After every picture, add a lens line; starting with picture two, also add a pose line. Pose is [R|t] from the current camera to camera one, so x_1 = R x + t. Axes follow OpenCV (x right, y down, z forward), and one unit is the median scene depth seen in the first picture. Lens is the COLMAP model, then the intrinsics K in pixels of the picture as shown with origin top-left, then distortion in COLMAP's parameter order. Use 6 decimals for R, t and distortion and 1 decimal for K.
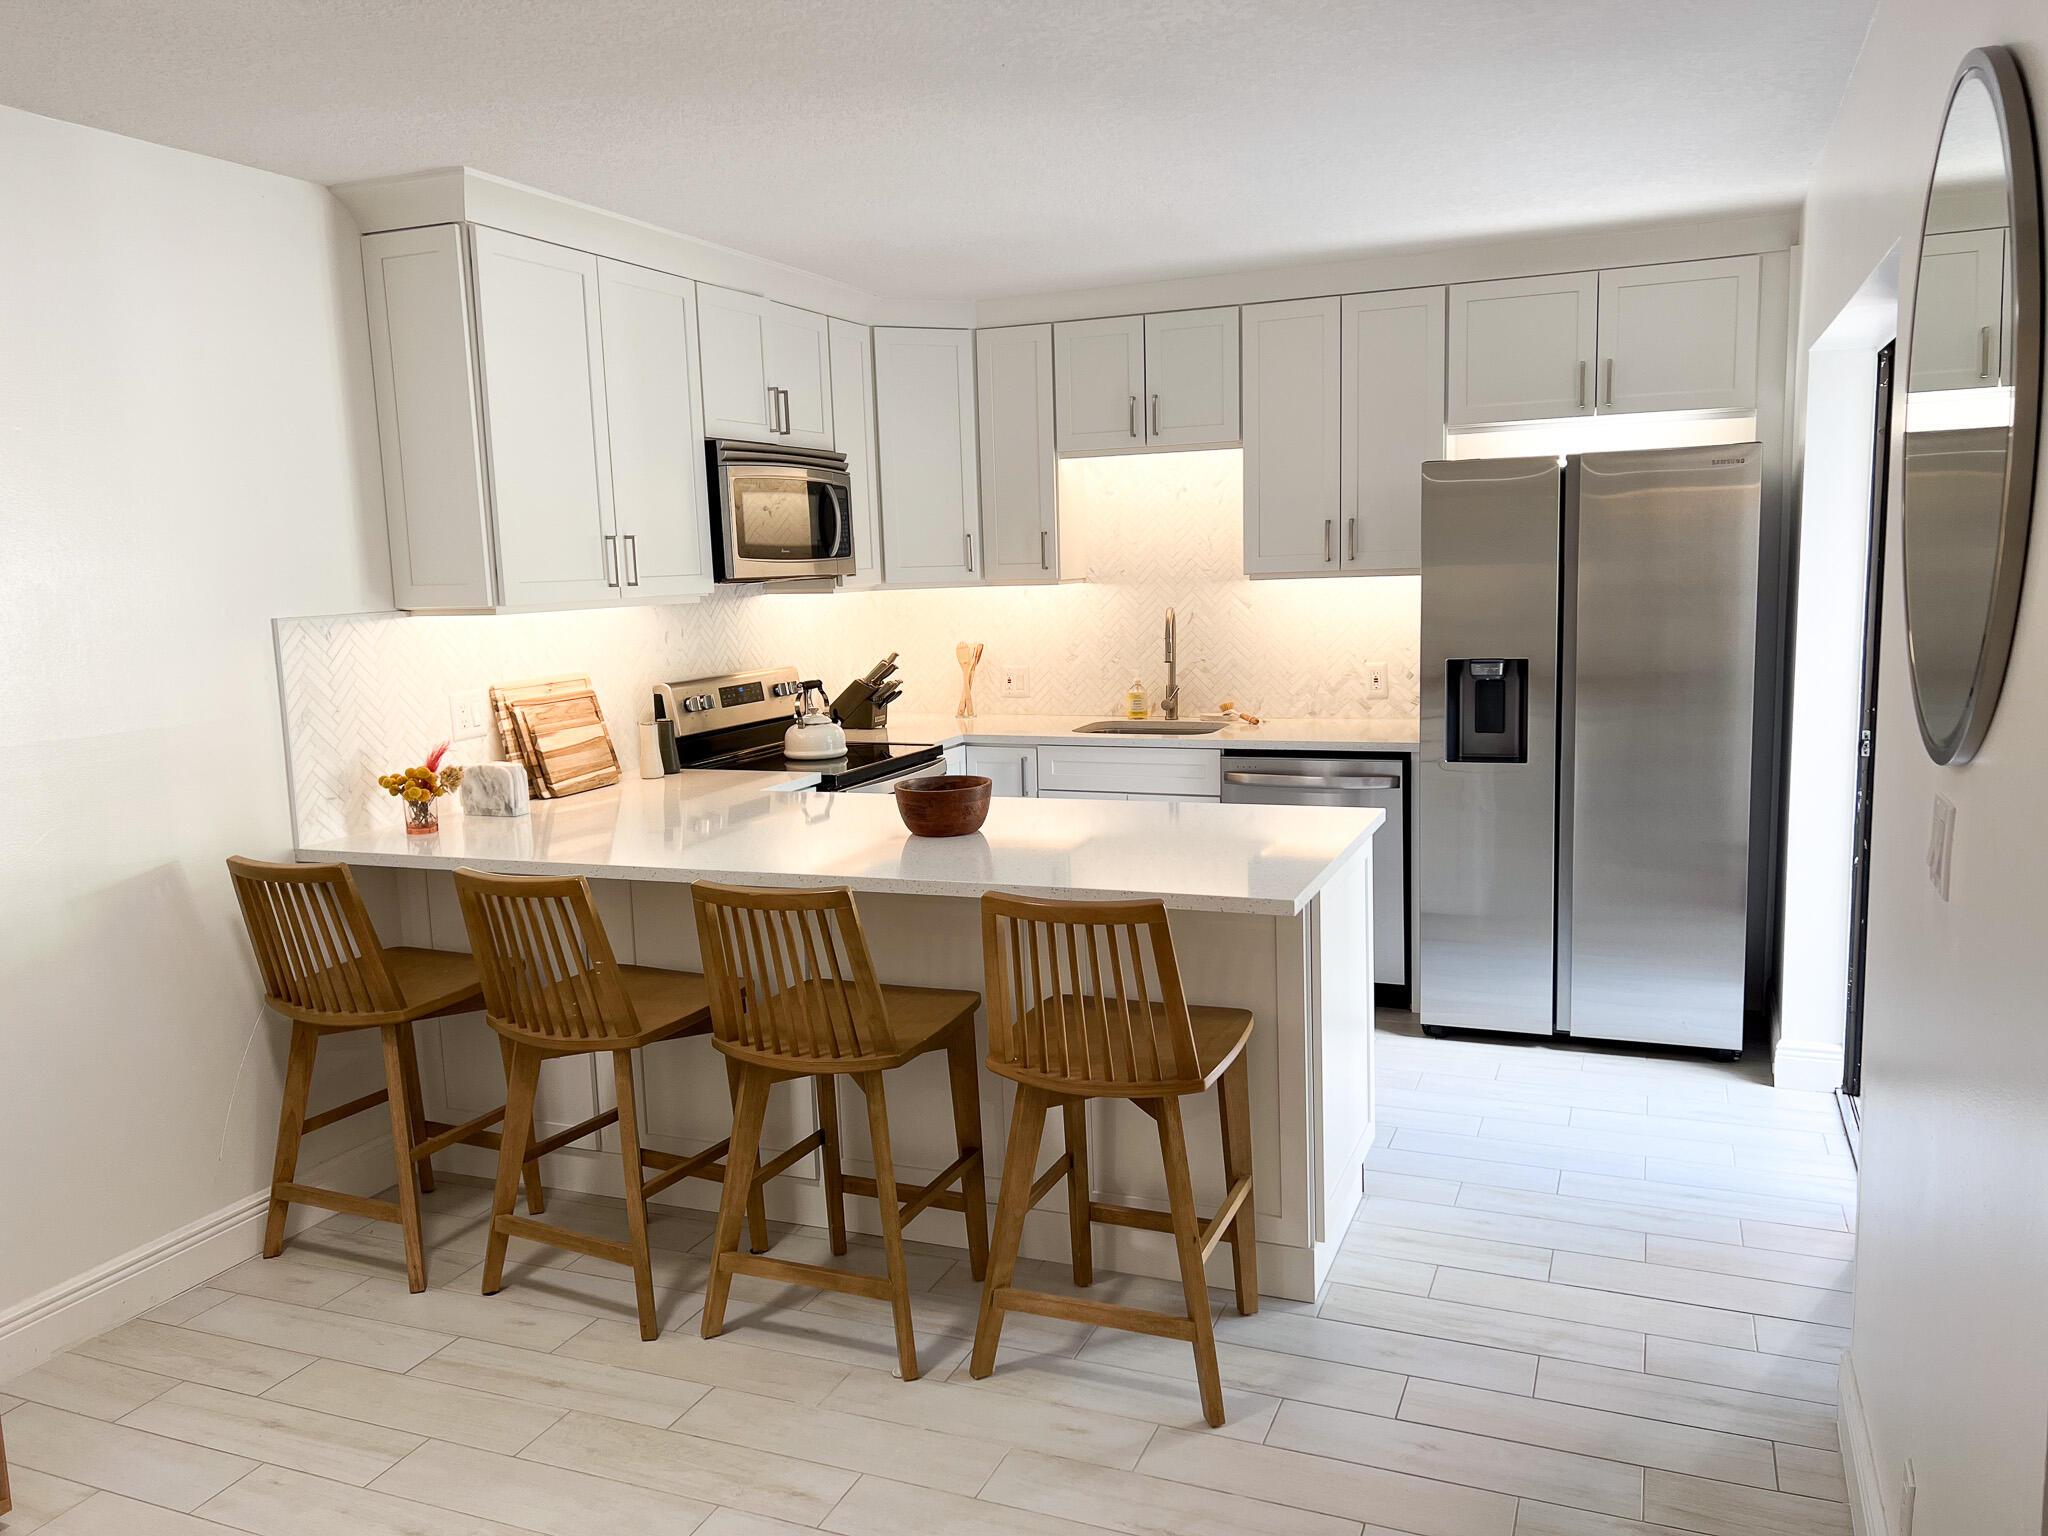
lens RADIAL K [[1545.5, 0, 1022.9], [0, 1545.5, 772.0], [0, 0, 1]] dist [0.082230, -0.075337]
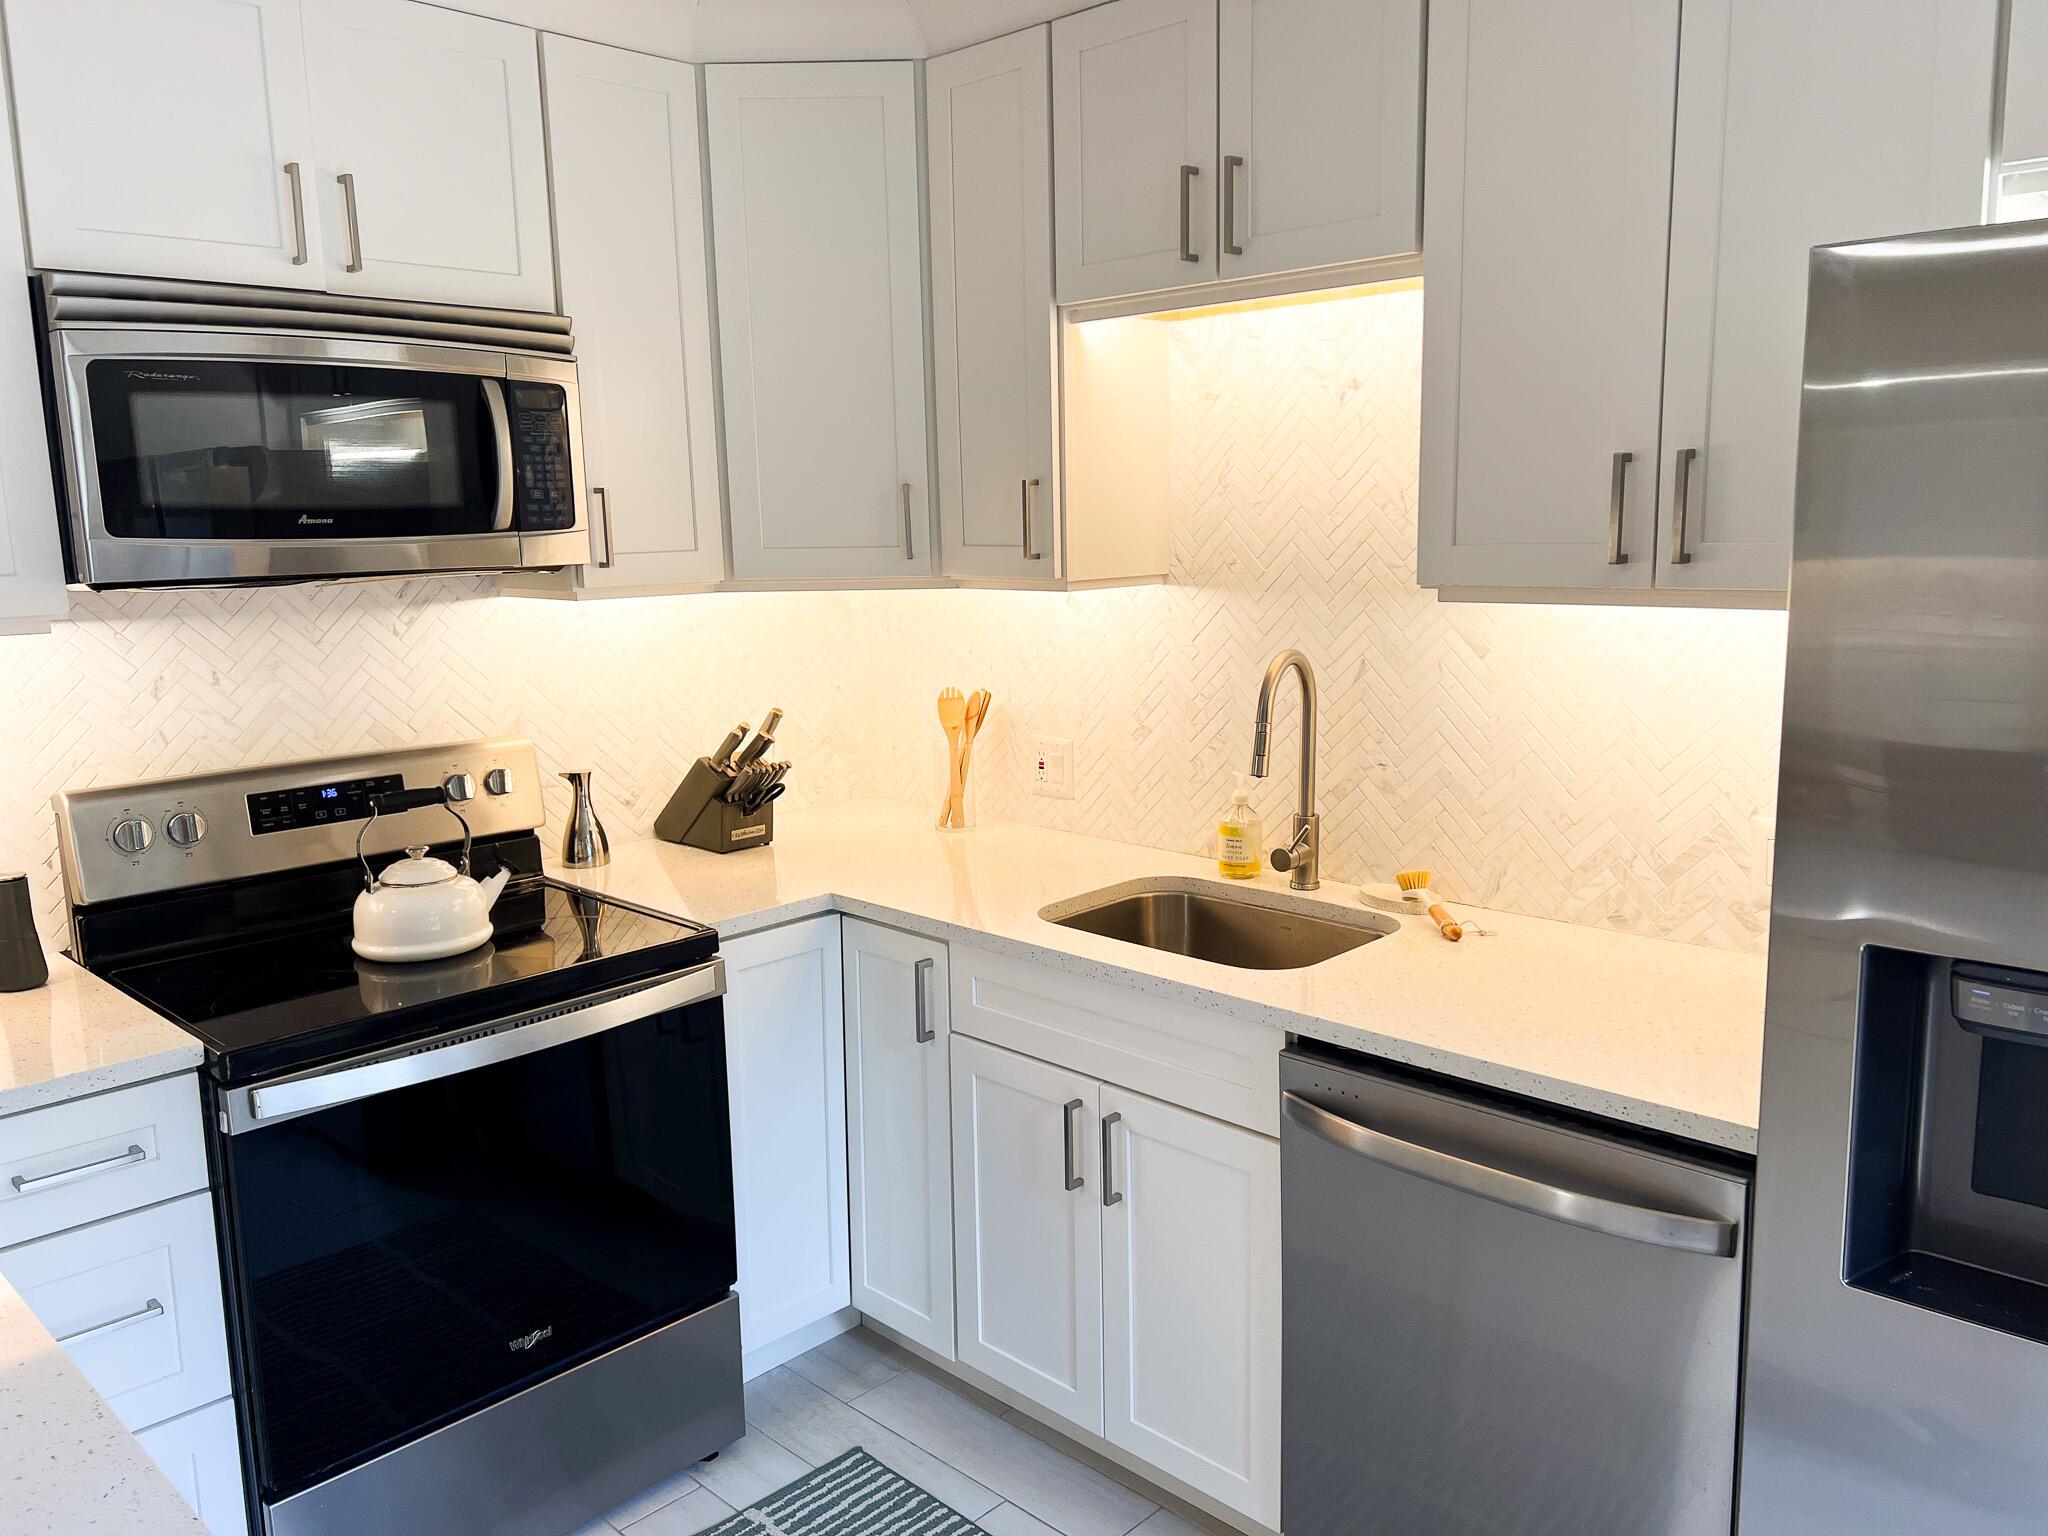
lens RADIAL K [[1545.5, 0, 1013.2], [0, 1545.5, 742.7], [0, 0, 1]] dist [0.082230, -0.075337]
pose [[0.925638, 0.066897, -0.372450, 0.191112], [-0.058729, 0.997720, 0.033248, -0.090076], [0.373825, -0.008902, 0.927457, 0.555028]]
